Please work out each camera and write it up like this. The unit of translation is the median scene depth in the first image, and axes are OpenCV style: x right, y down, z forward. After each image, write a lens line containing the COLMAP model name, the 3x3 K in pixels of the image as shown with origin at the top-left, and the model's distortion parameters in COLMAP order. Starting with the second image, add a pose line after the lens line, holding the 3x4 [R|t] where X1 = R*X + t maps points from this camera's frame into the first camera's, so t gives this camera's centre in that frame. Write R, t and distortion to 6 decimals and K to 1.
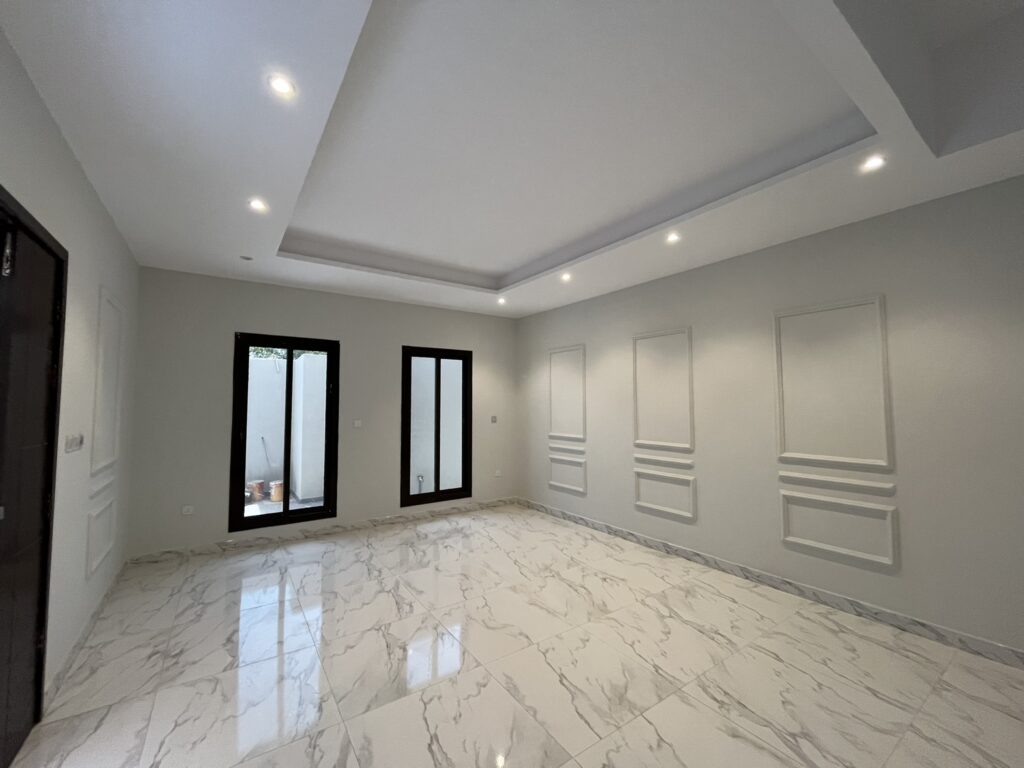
lens RADIAL K [[414.5, 0, 502.5], [0, 414.5, 376.4], [0, 0, 1]] dist [-0.002735, 0.000588]
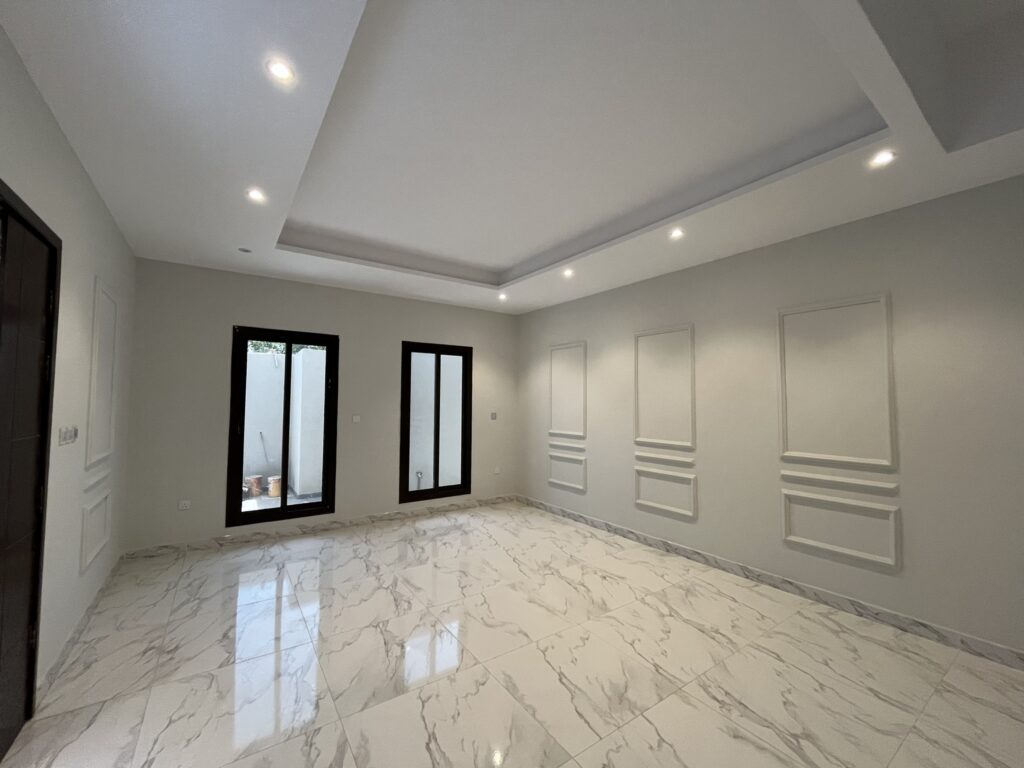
lens RADIAL K [[414.5, 0, 503.4], [0, 414.5, 376.6], [0, 0, 1]] dist [-0.002735, 0.000588]
pose [[0.999953, 0.008976, 0.003721, -0.004397], [-0.009001, 0.999936, 0.006819, 0.003752], [-0.003659, -0.006852, 0.999970, 0.011559]]
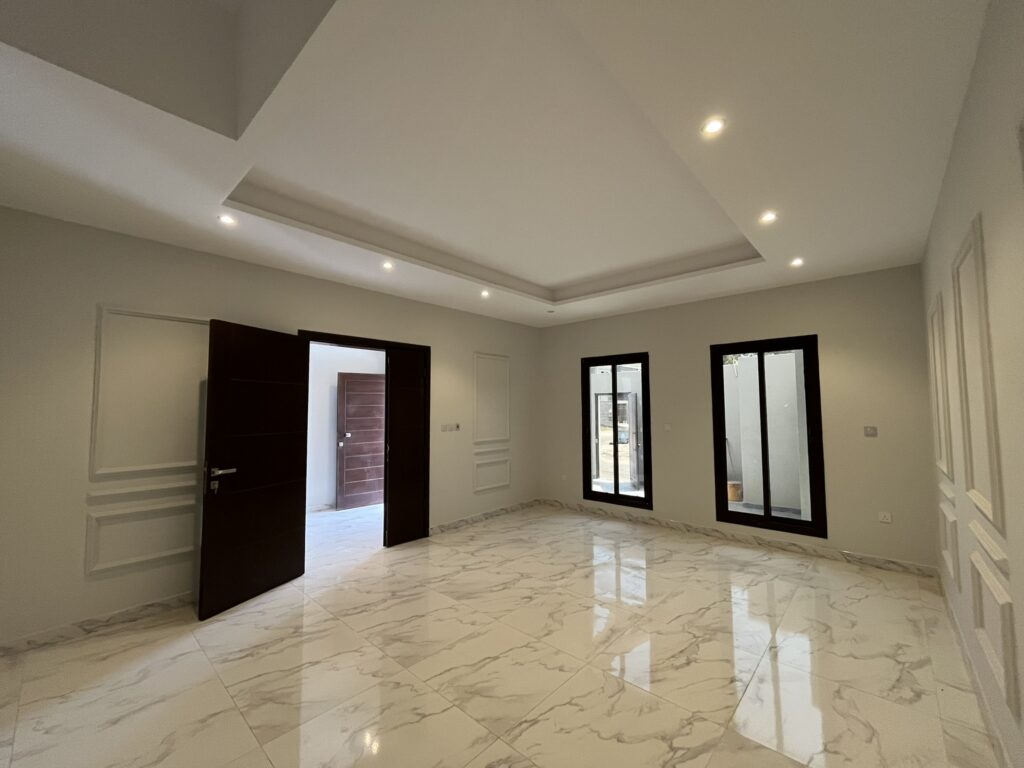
lens RADIAL K [[414.5, 0, 518.6], [0, 414.5, 385.2], [0, 0, 1]] dist [-0.002735, 0.000588]
pose [[0.243516, -0.055392, -0.968314, 1.024233], [0.069852, 0.996777, -0.039454, 0.037513], [0.967378, -0.058031, 0.246601, 0.668814]]
